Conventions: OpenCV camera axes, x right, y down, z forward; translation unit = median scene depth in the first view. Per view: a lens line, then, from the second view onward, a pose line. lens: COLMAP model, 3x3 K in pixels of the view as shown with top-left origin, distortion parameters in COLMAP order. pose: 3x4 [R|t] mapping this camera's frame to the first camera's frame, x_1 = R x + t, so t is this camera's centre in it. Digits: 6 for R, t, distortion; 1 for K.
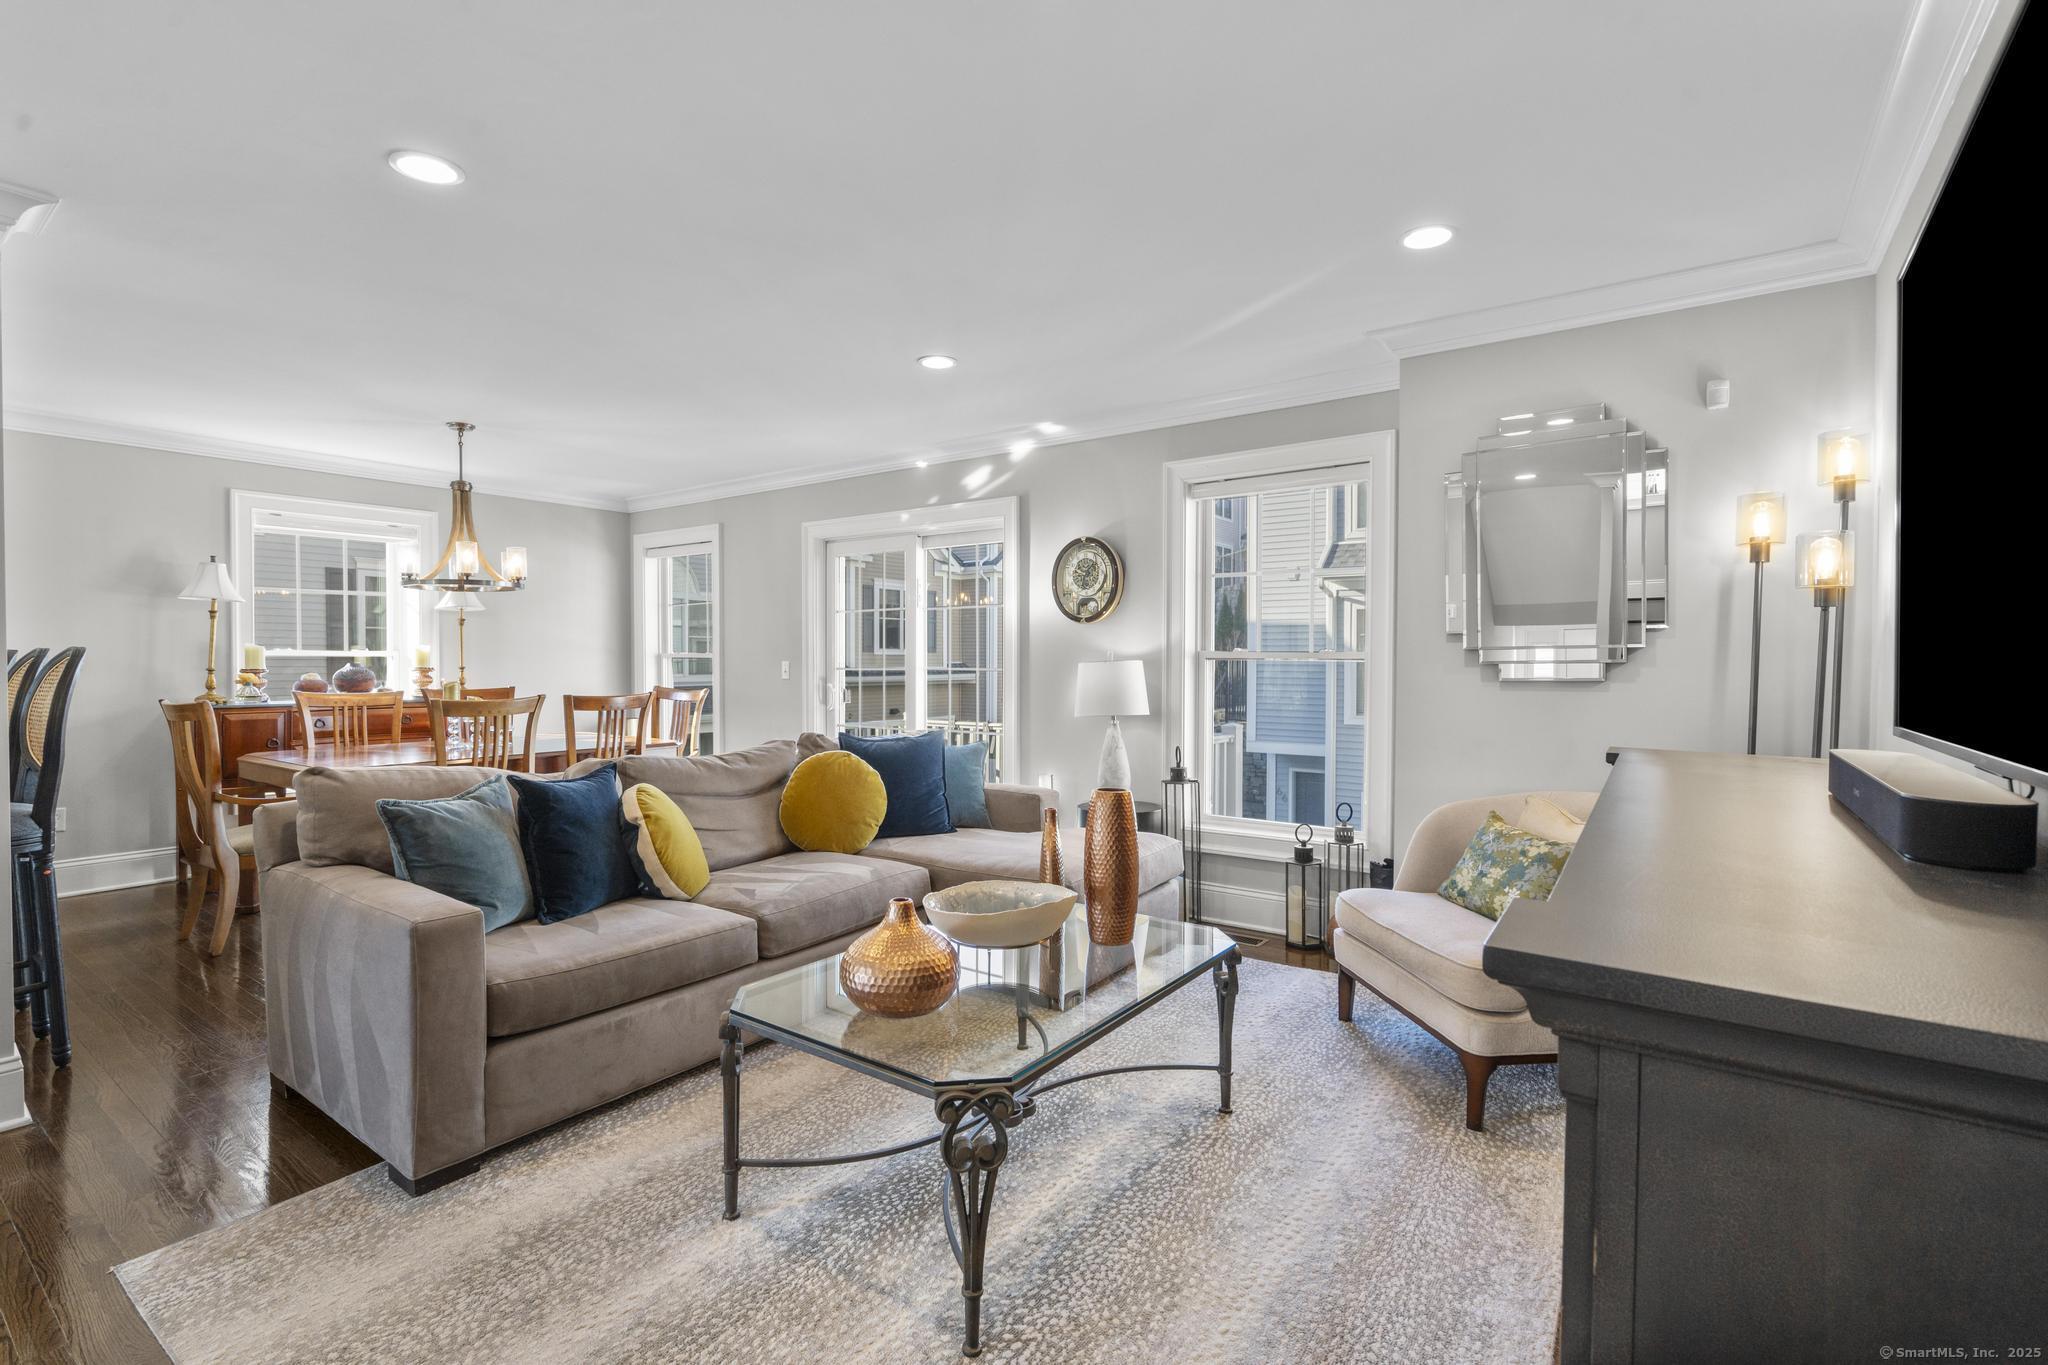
lens RADIAL K [[949.9, 0, 1014.7], [0, 949.9, 678.7], [0, 0, 1]] dist [0.002068, 0.001167]
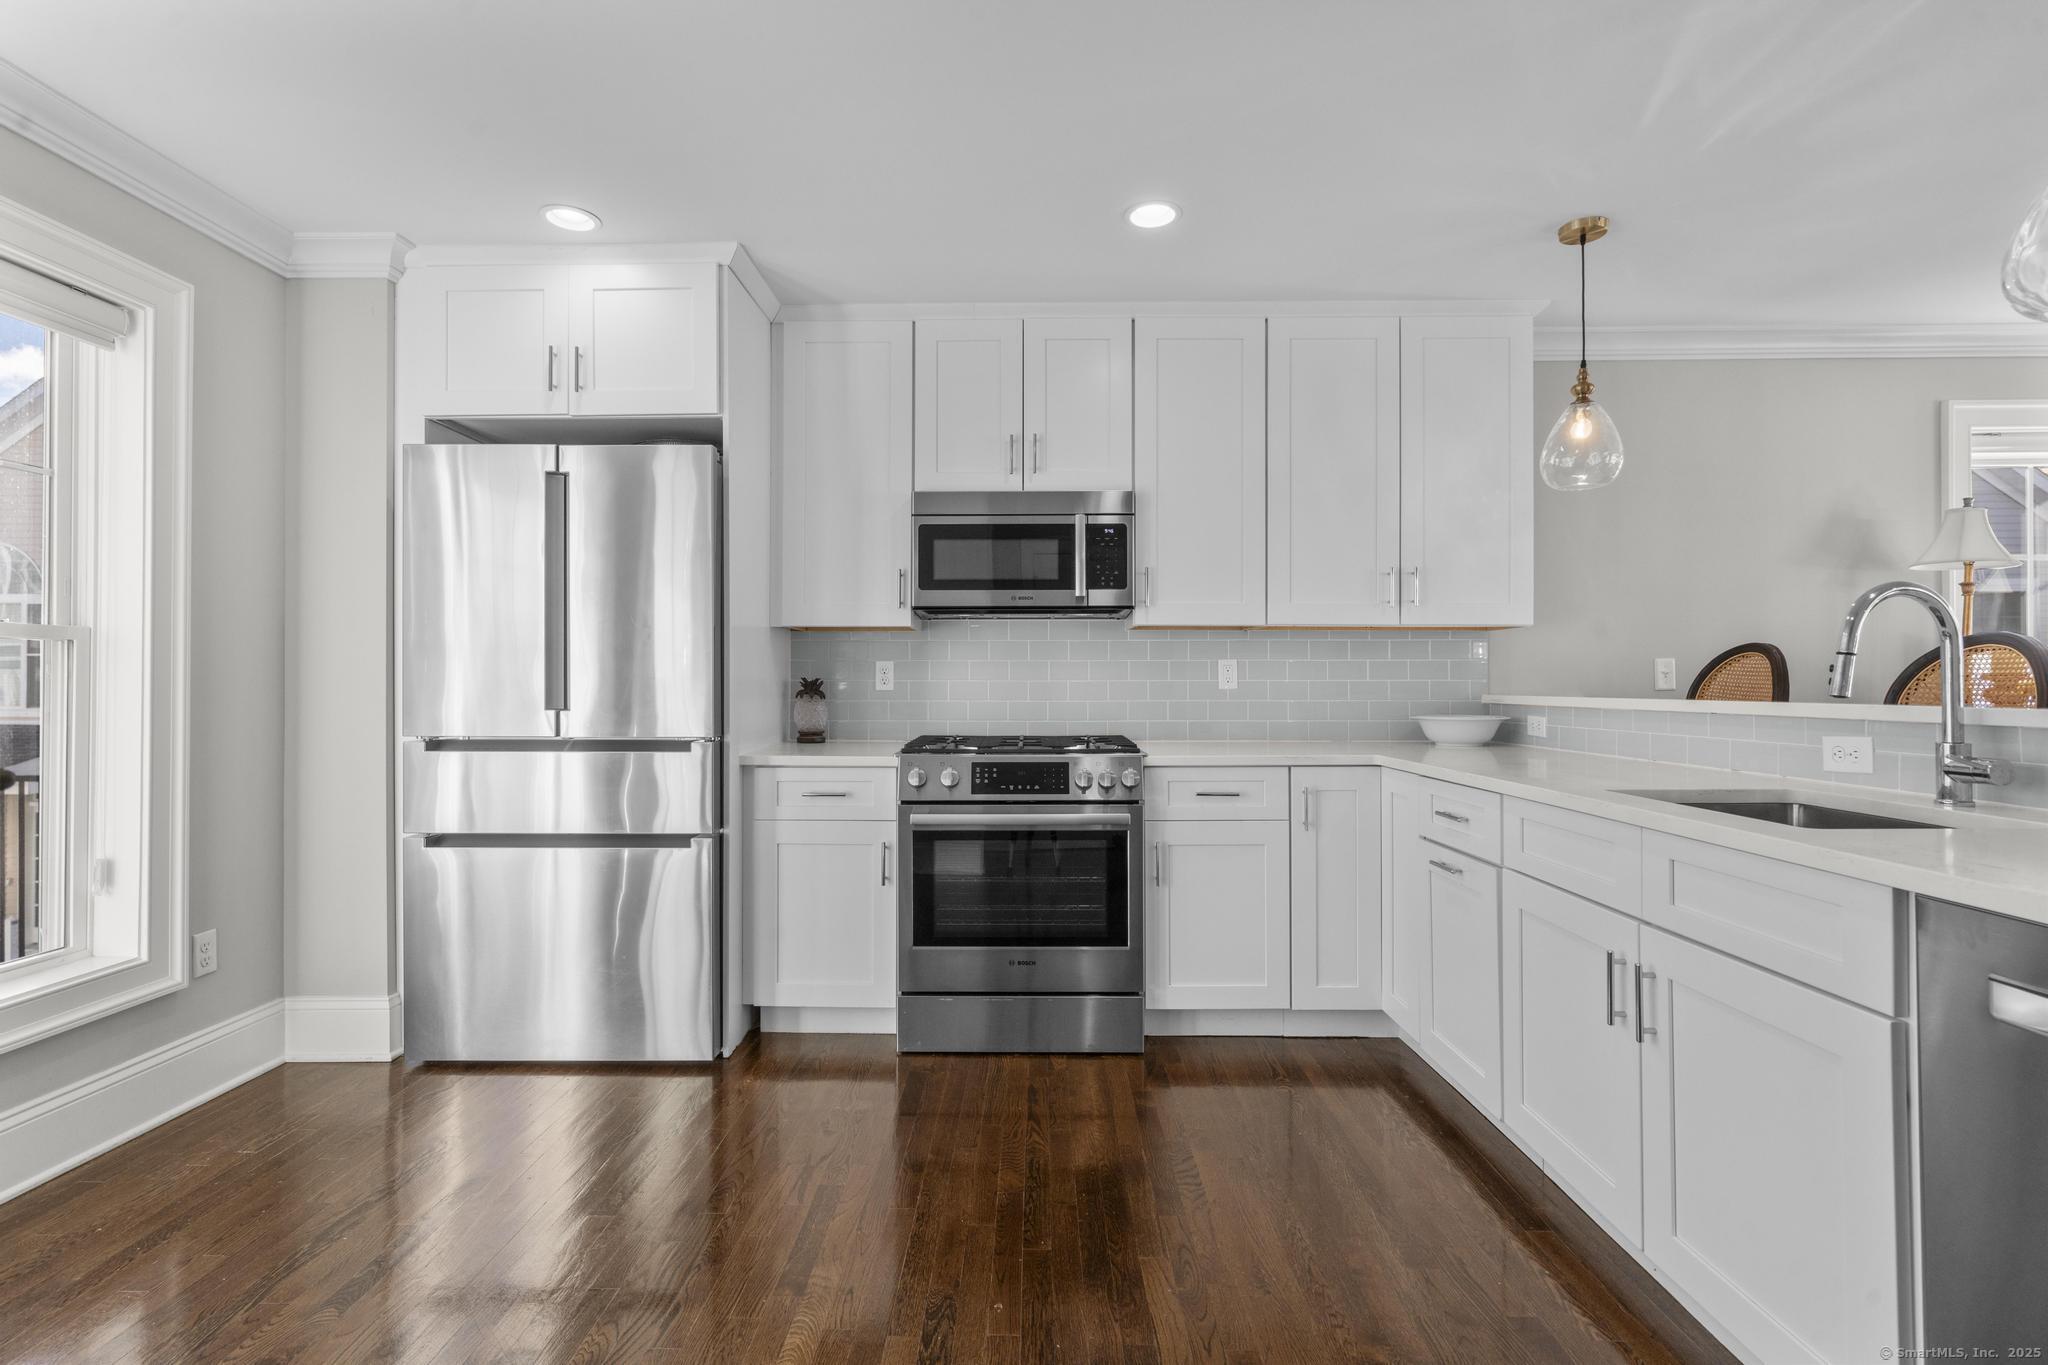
lens RADIAL K [[930.7, 0, 1018.3], [0, 930.7, 672.6], [0, 0, 1]] dist [-0.001989, 0.009104]
pose [[0.587415, -0.009434, -0.809231, -1.123668], [-0.013444, 0.999680, -0.021413, 0.022709], [0.809174, 0.023457, 0.587100, 0.153766]]
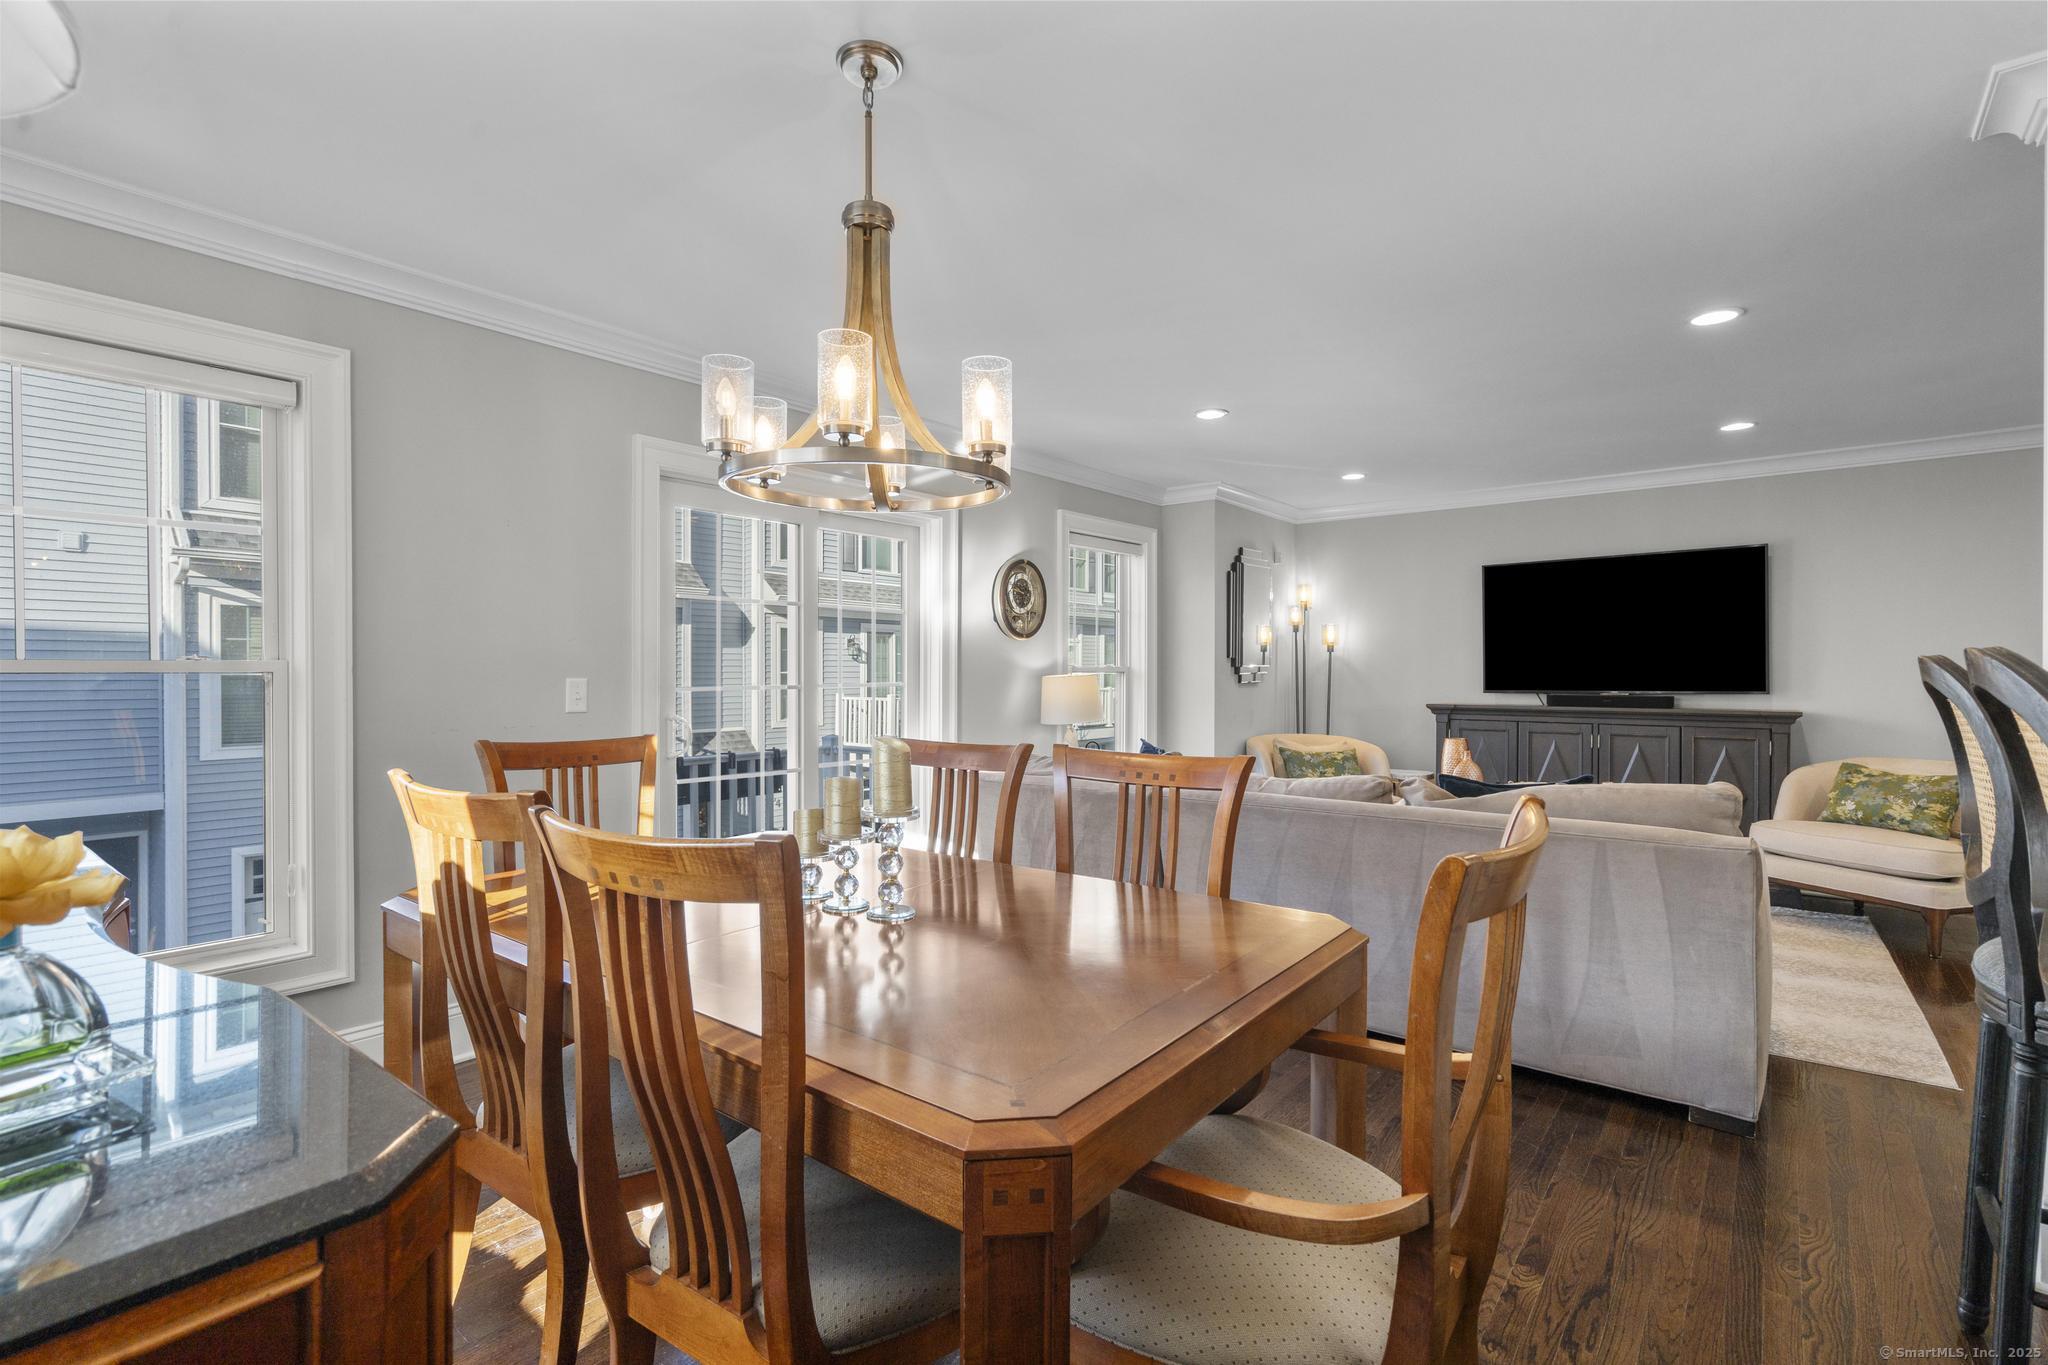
lens RADIAL K [[936.8, 0, 1024.0], [0, 936.8, 682.5], [0, 0, 1]] dist [0.001441, 0.000455]
pose [[0.036657, -0.012198, 0.999253, -1.449571], [0.020763, 0.999719, 0.011442, -0.031559], [-0.999112, 0.020328, 0.036900, 1.413140]]
